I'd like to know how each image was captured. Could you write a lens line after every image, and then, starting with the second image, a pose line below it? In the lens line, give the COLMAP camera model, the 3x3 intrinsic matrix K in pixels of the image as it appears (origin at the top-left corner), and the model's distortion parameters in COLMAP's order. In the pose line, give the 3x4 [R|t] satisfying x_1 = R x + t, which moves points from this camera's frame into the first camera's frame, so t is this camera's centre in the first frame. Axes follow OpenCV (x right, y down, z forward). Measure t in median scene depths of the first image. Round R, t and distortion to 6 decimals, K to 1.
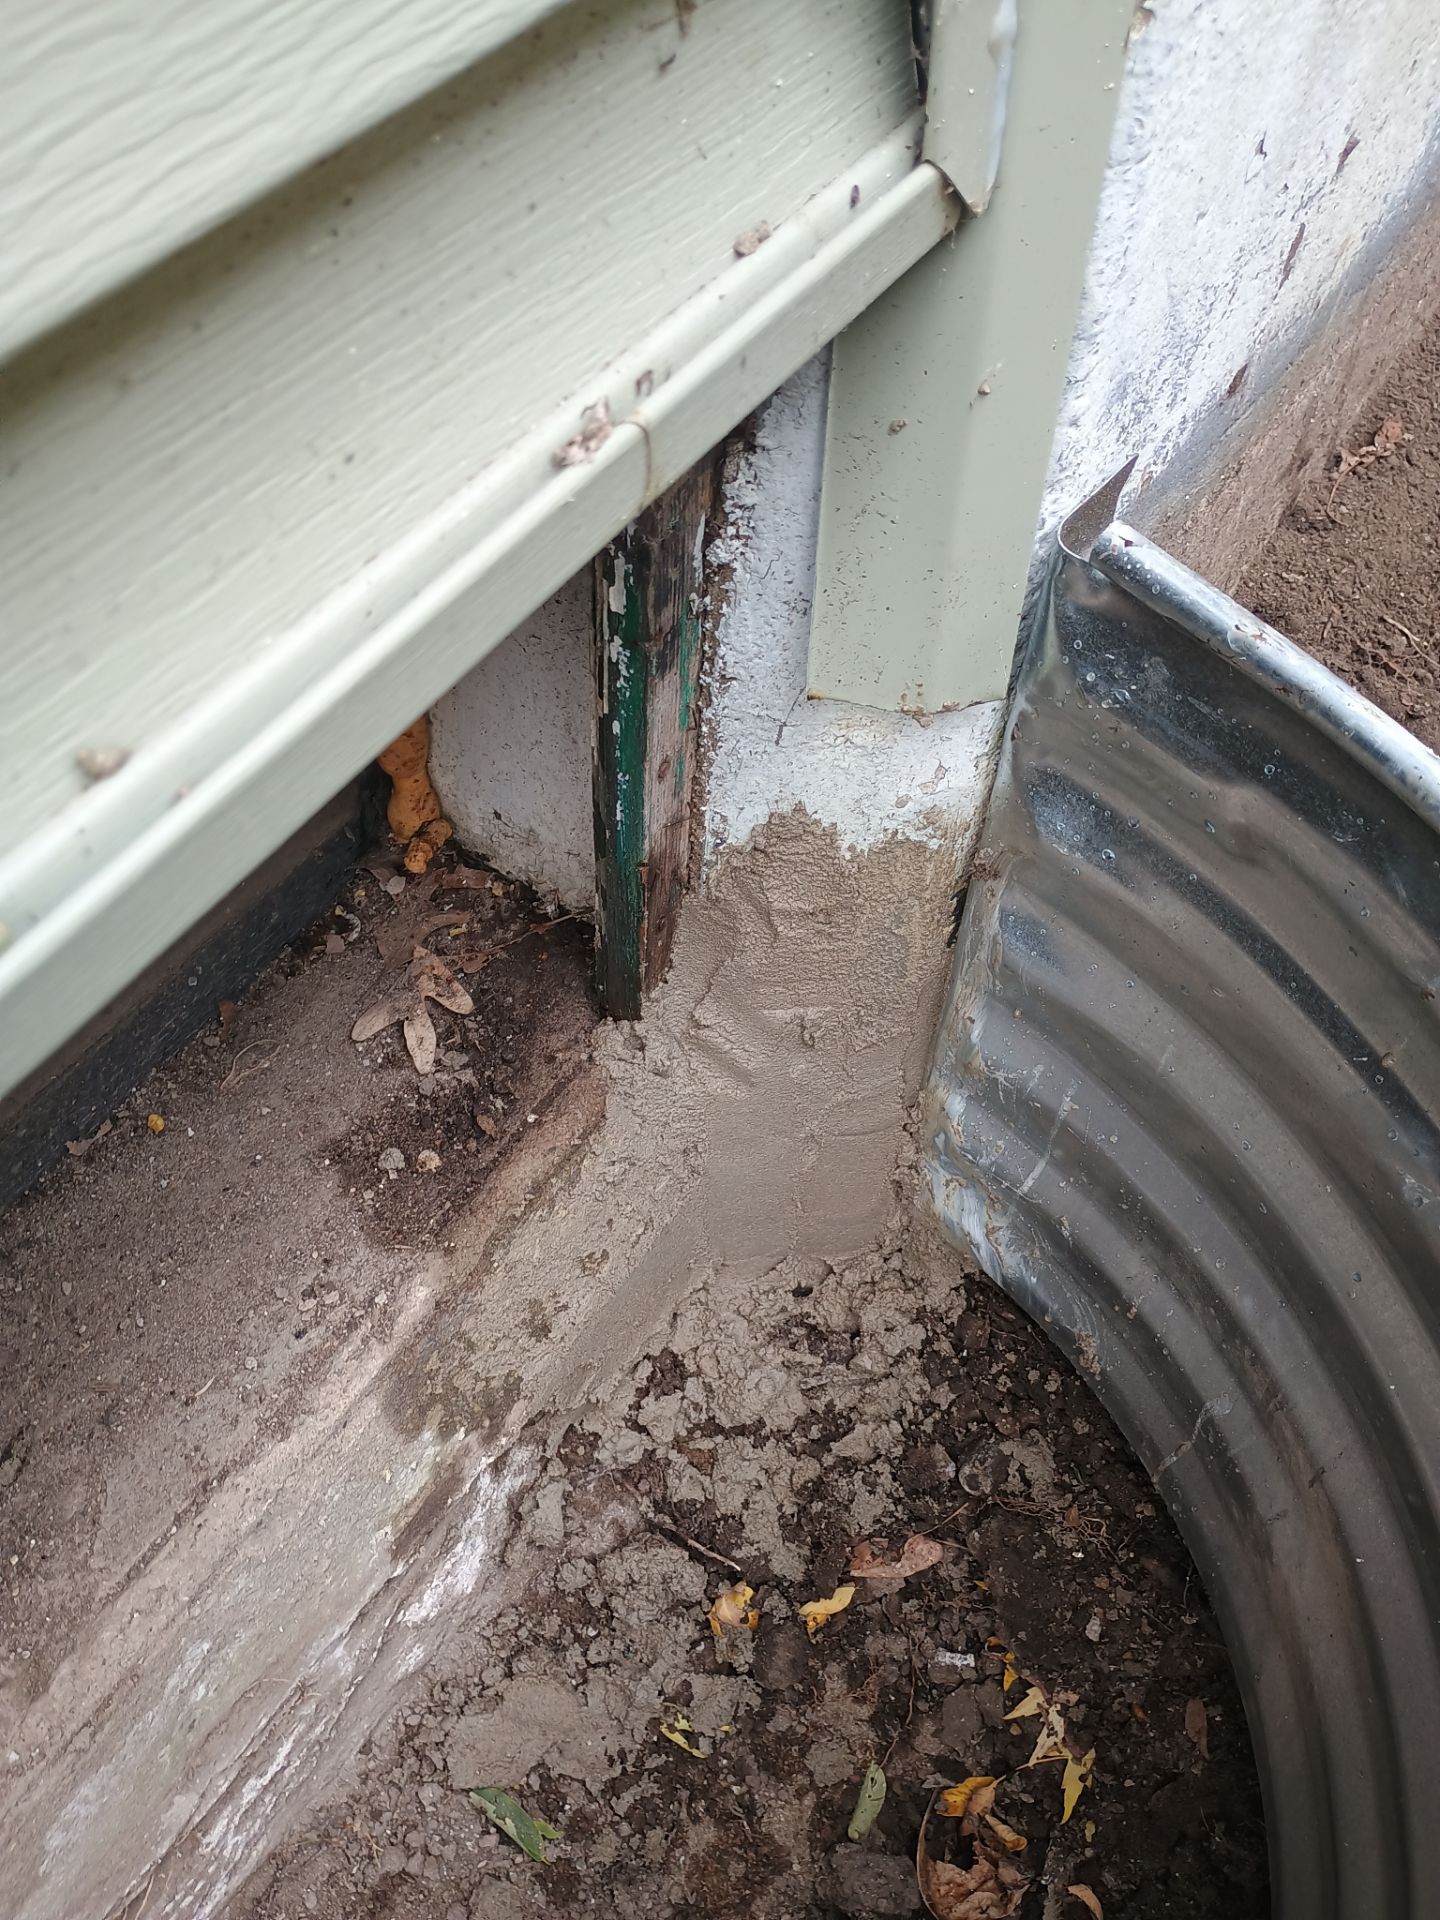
lens RADIAL K [[1645.6, 0, 699.1], [0, 1645.6, 970.5], [0, 0, 1]] dist [0.070619, -0.101950]
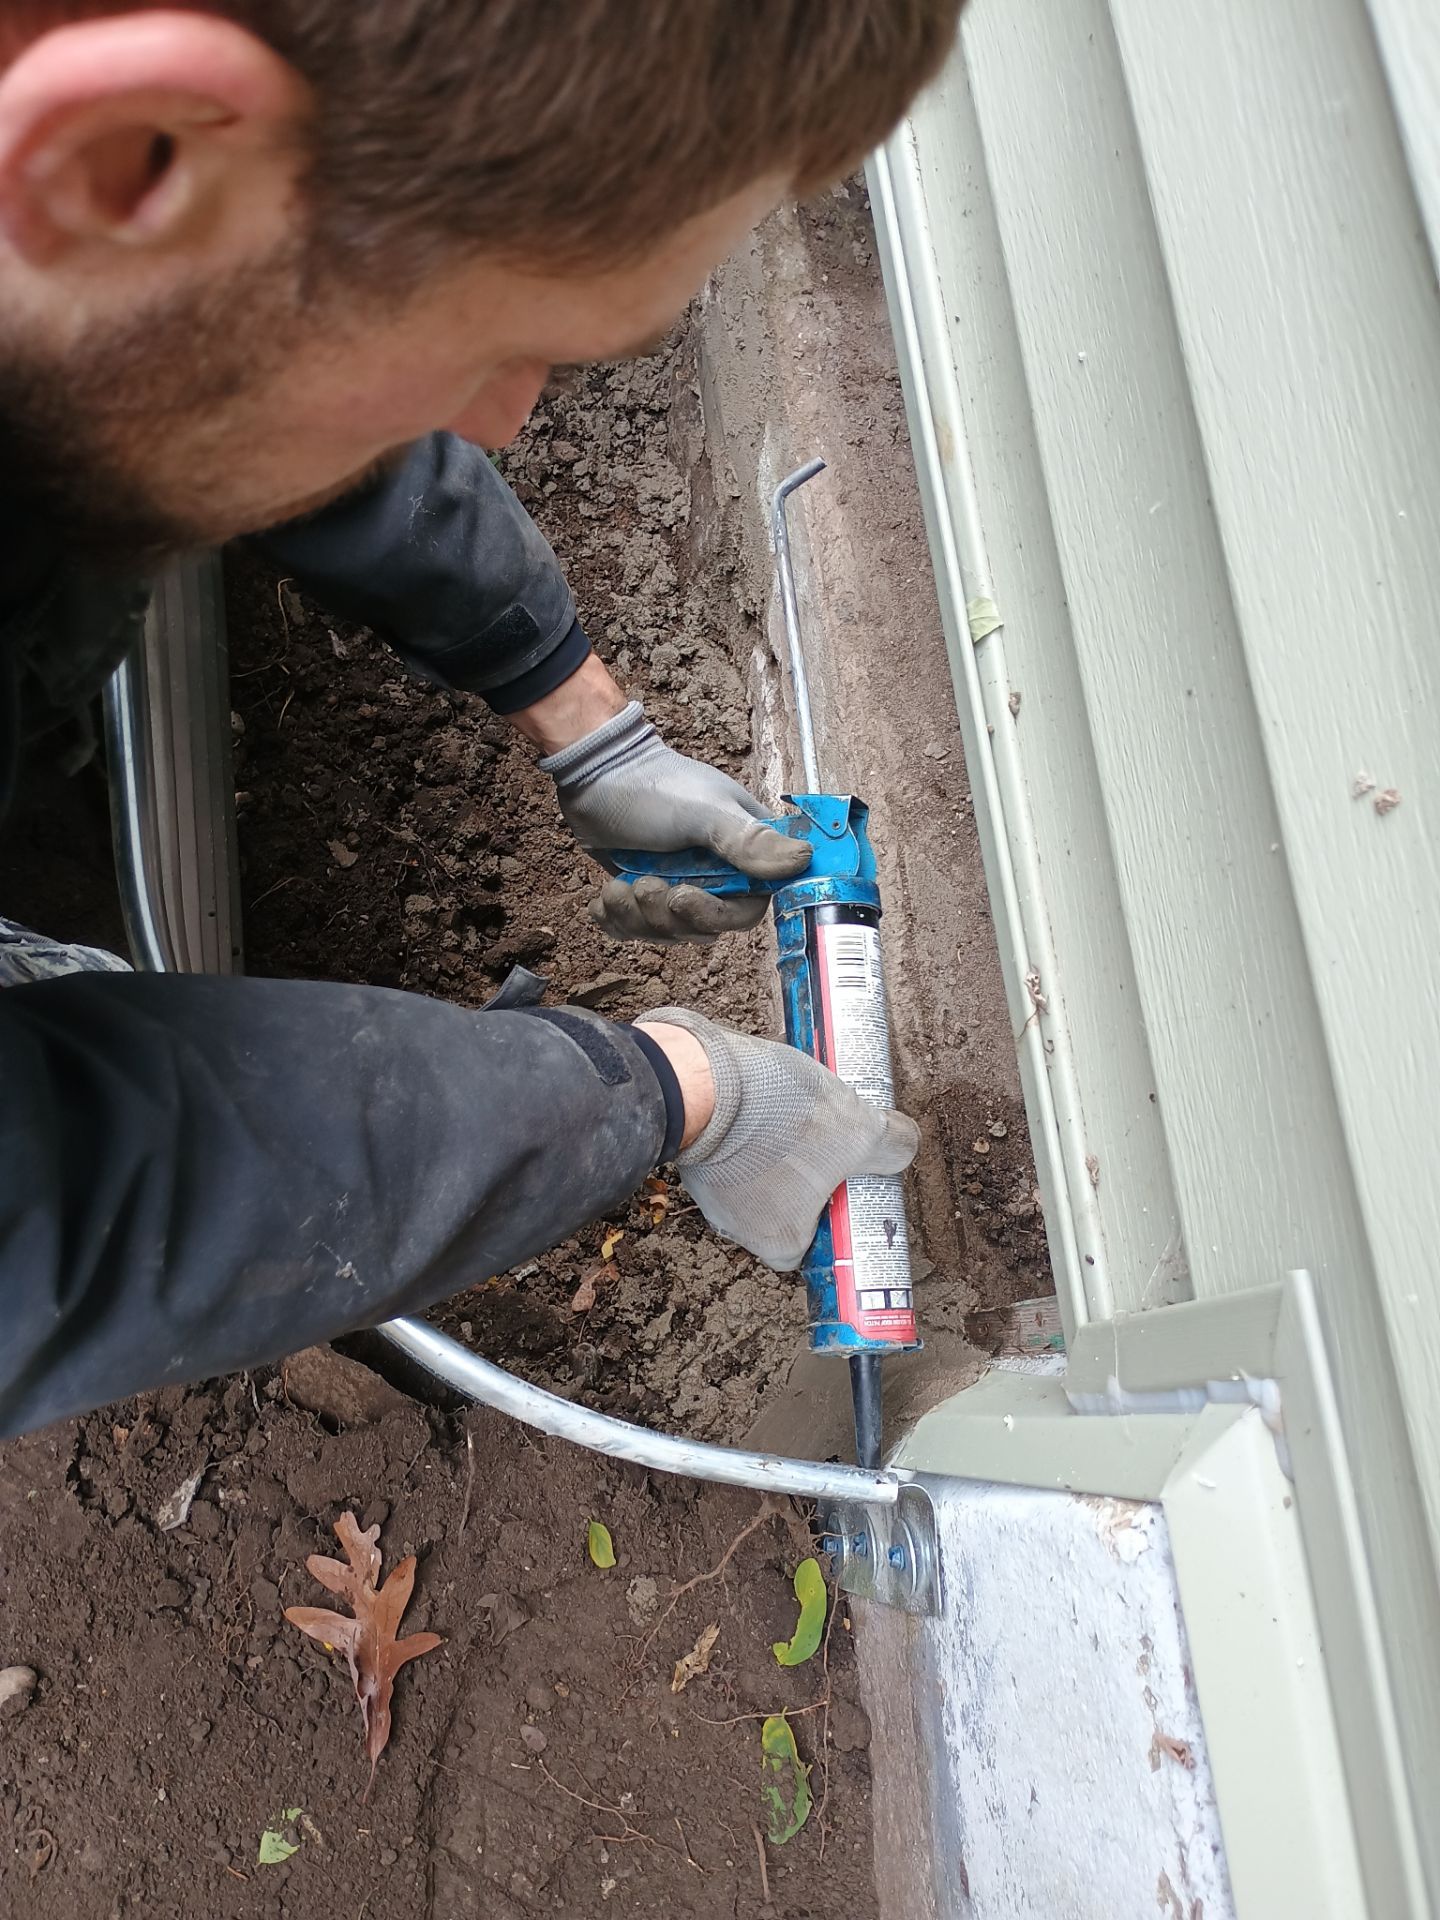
lens RADIAL K [[1645.6, 0, 699.1], [0, 1645.6, 970.5], [0, 0, 1]] dist [0.070619, -0.101950]
pose [[-0.737716, 0.608860, -0.291658, 0.304419], [-0.623704, -0.449308, 0.639622, -0.509090], [0.258396, 0.653767, 0.711210, -0.197857]]
